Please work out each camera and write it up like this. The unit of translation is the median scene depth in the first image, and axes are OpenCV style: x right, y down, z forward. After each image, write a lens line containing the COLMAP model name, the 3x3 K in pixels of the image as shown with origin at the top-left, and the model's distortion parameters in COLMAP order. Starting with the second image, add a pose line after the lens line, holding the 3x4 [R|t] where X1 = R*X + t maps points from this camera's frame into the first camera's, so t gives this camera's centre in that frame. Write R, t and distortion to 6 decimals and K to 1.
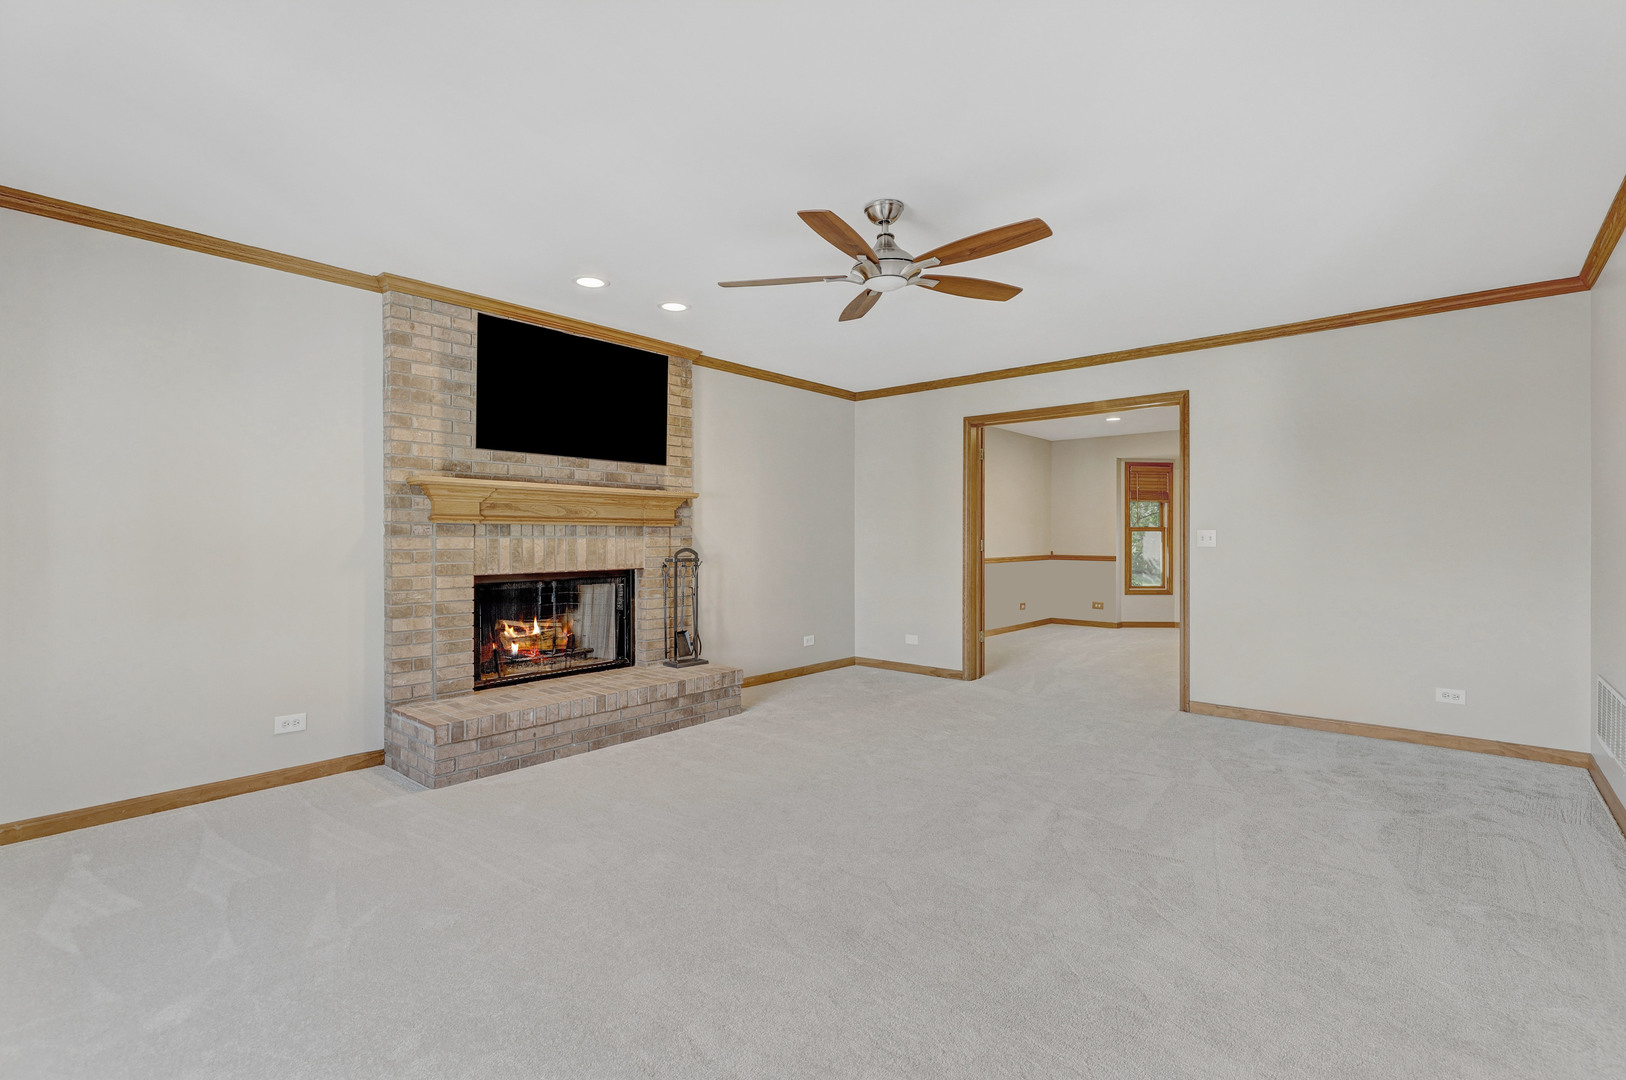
lens RADIAL K [[748.3, 0, 816.5], [0, 748.3, 537.1], [0, 0, 1]] dist [0.000663, 0.000062]
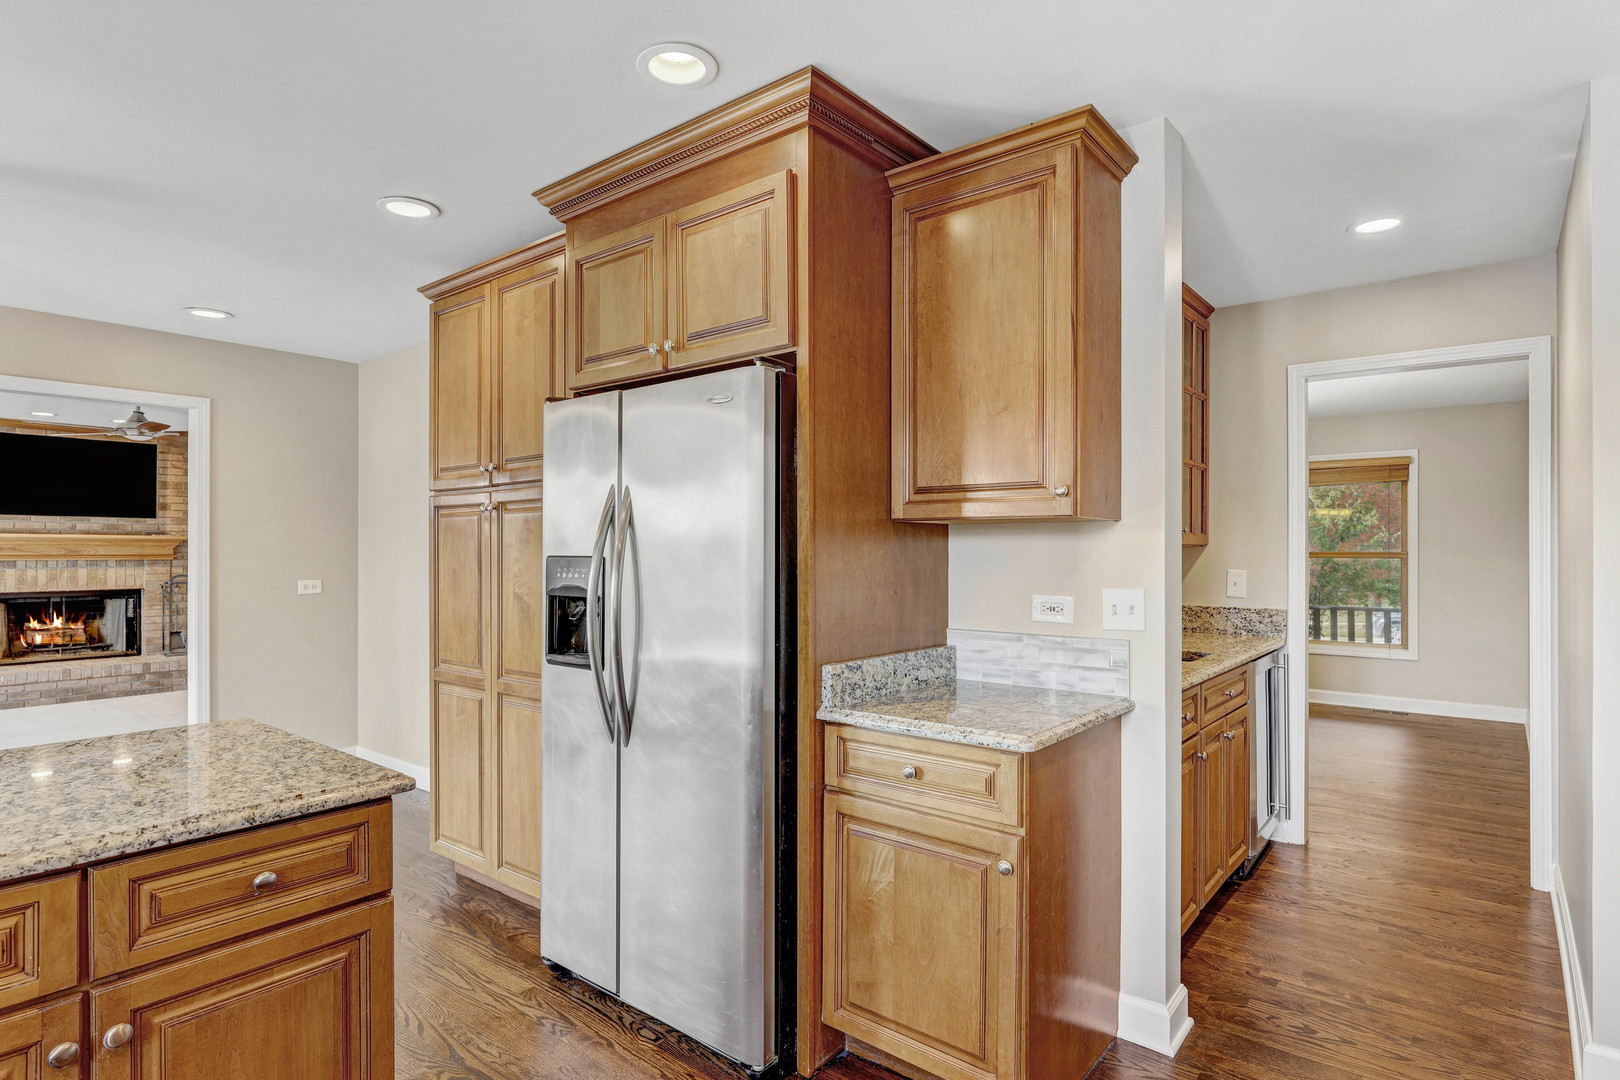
lens RADIAL K [[854.6, 0, 809.6], [0, 854.6, 544.7], [0, 0, 1]] dist [-0.000133, -0.000027]
pose [[0.999733, -0.000769, 0.023084, 1.032422], [0.000921, 0.999978, -0.006572, -0.031879], [-0.023079, 0.006591, 0.999712, -0.702574]]
